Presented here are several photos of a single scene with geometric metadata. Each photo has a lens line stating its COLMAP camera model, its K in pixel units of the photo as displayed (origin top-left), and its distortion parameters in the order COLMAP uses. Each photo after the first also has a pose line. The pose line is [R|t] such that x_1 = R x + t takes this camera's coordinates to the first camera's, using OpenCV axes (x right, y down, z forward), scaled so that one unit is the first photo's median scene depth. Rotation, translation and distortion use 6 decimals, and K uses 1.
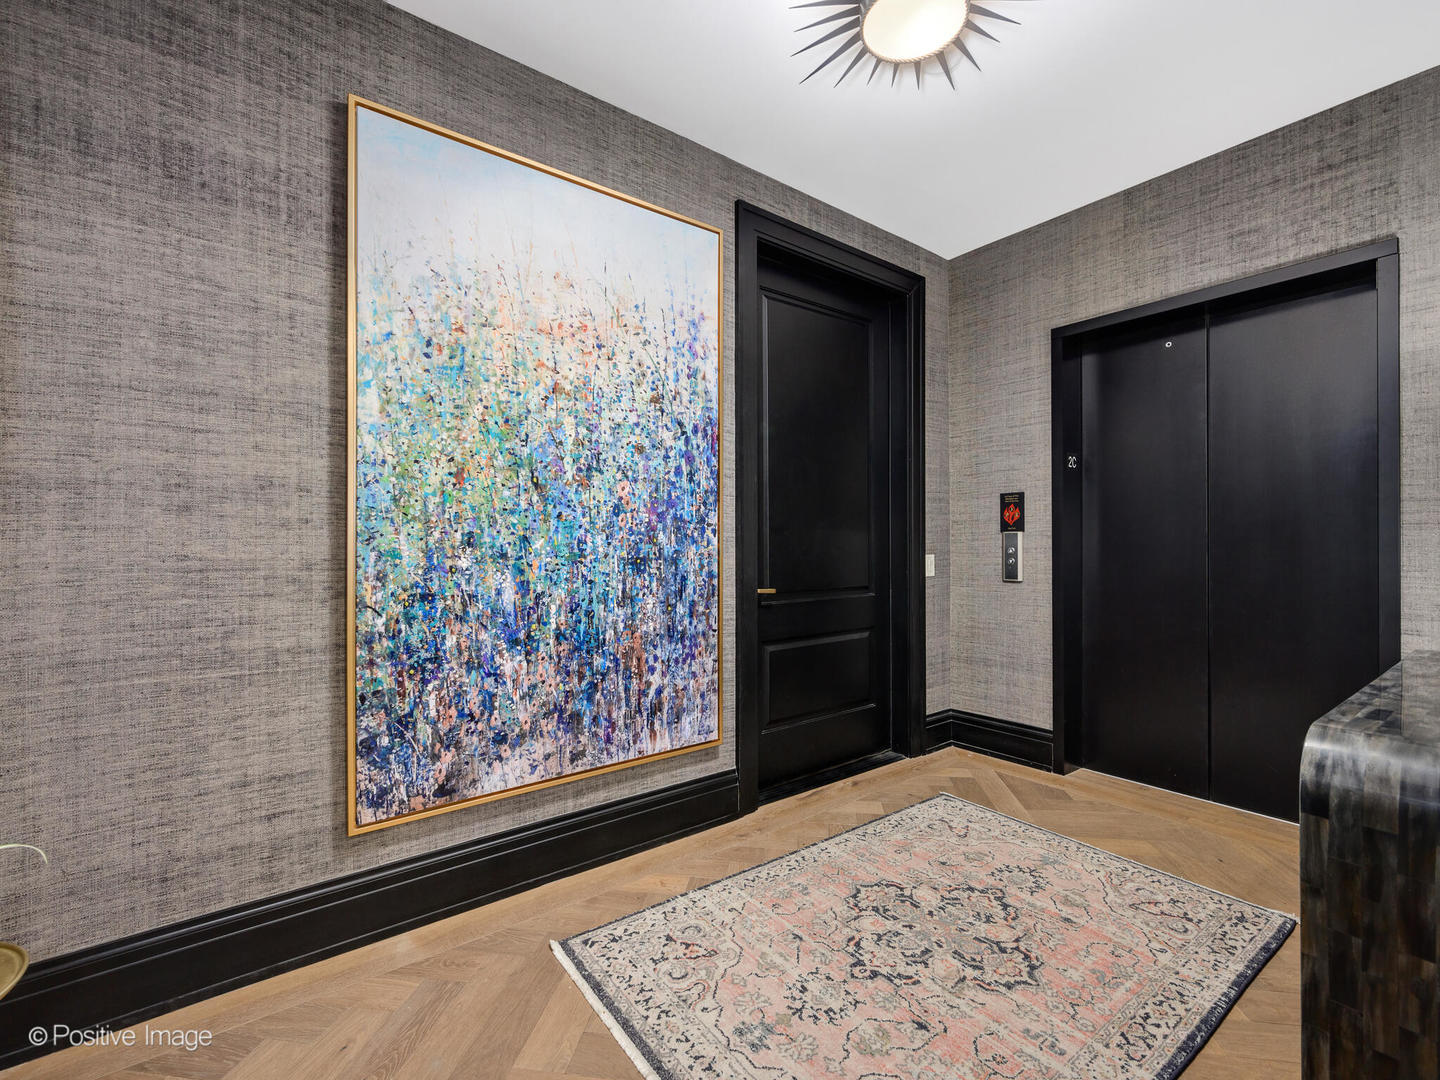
lens RADIAL K [[668.6, 0, 716.6], [0, 668.6, 543.2], [0, 0, 1]] dist [-0.002031, -0.000058]
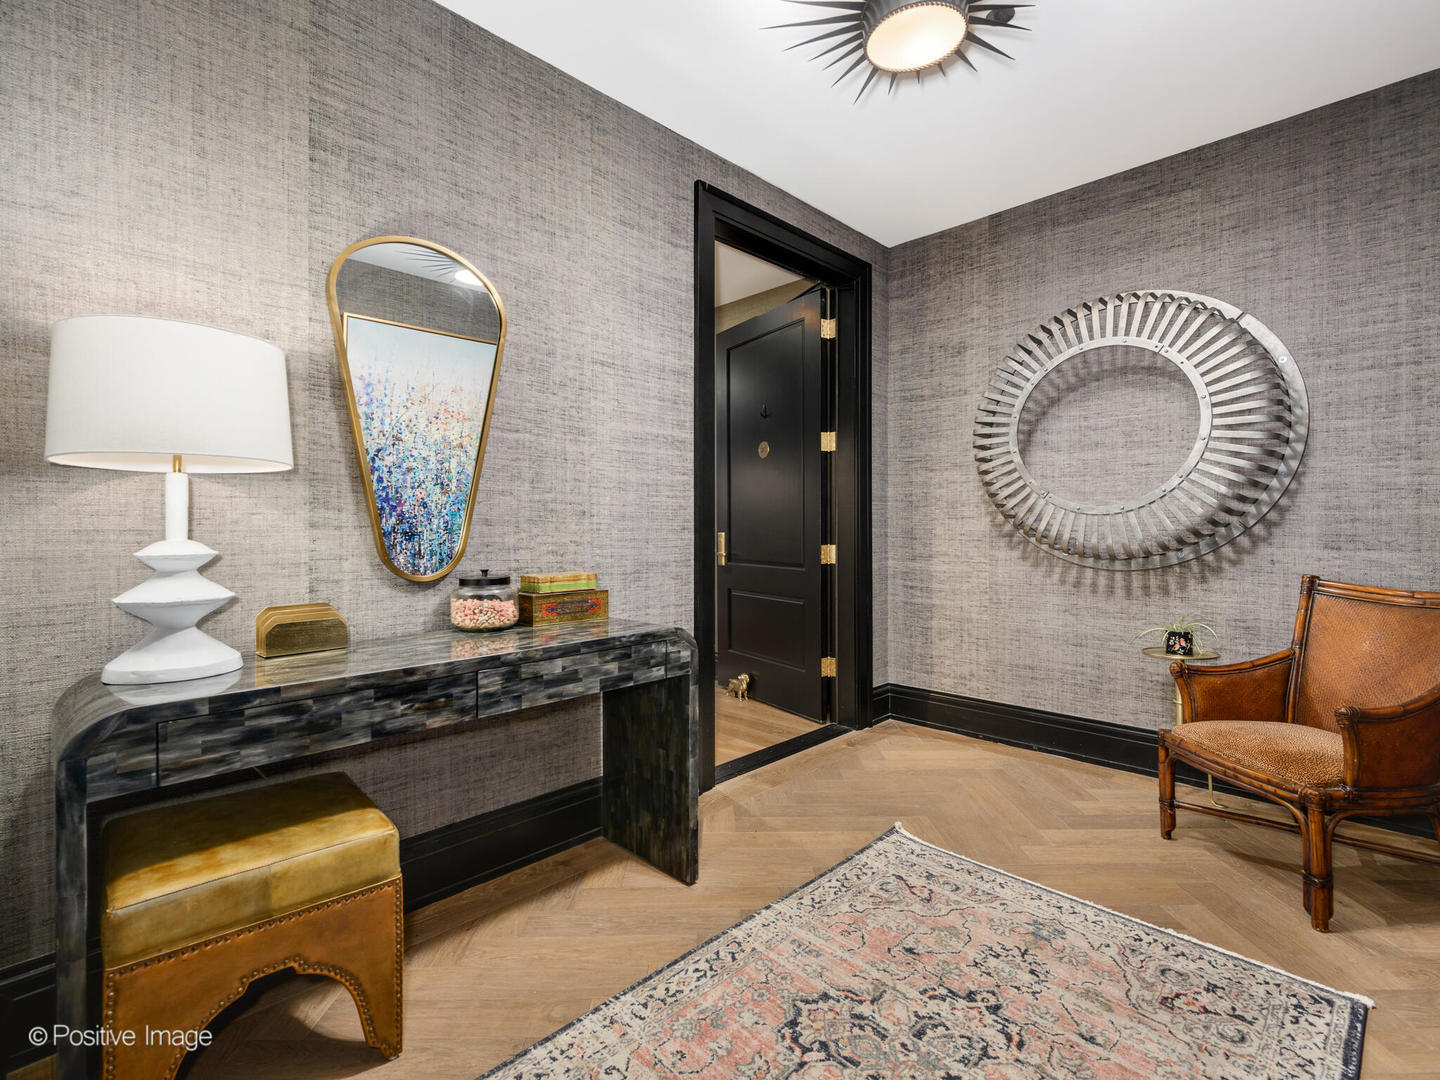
lens RADIAL K [[668.6, 0, 716.6], [0, 668.6, 543.2], [0, 0, 1]] dist [-0.002031, -0.000058]
pose [[-0.992185, 0.016143, -0.123731, 0.667764], [0.012484, 0.999463, 0.030292, 0.013996], [0.124153, 0.028510, -0.991853, 1.812803]]
